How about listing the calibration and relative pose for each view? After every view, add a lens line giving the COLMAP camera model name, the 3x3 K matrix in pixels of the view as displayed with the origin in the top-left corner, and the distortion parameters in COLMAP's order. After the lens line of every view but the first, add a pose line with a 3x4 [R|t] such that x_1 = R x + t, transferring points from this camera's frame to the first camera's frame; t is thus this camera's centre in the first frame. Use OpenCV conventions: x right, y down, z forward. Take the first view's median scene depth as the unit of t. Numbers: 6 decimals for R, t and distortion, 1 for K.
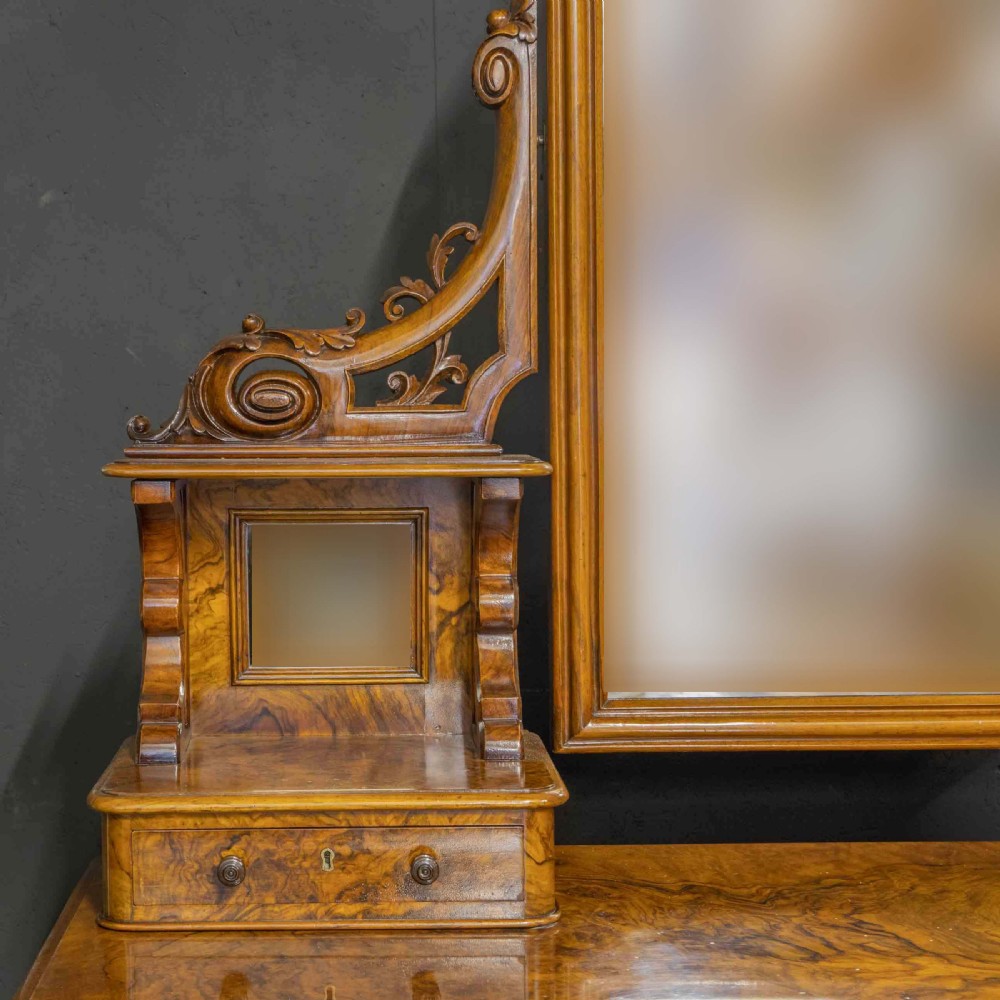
lens RADIAL K [[1661.8, 0, 370.1], [0, 1661.8, 533.8], [0, 0, 1]] dist [-0.011346, 0.000000]
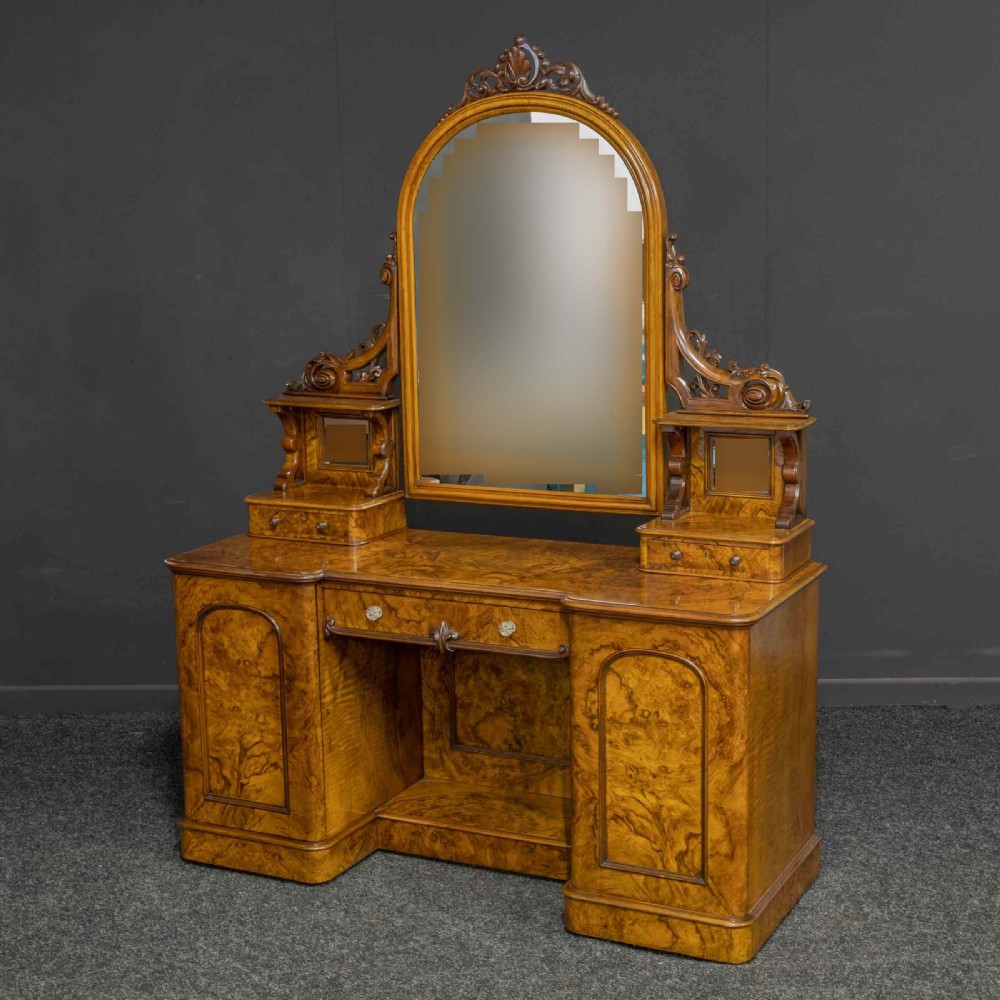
lens RADIAL K [[1661.8, 0, 522.4], [0, 1661.8, 500.8], [0, 0, 1]] dist [-0.011346, 0.000000]
pose [[0.901410, 0.076866, -0.426089, 1.864895], [-0.024748, 0.991653, 0.126538, -0.295648], [0.432259, -0.103518, 0.895788, -1.898398]]
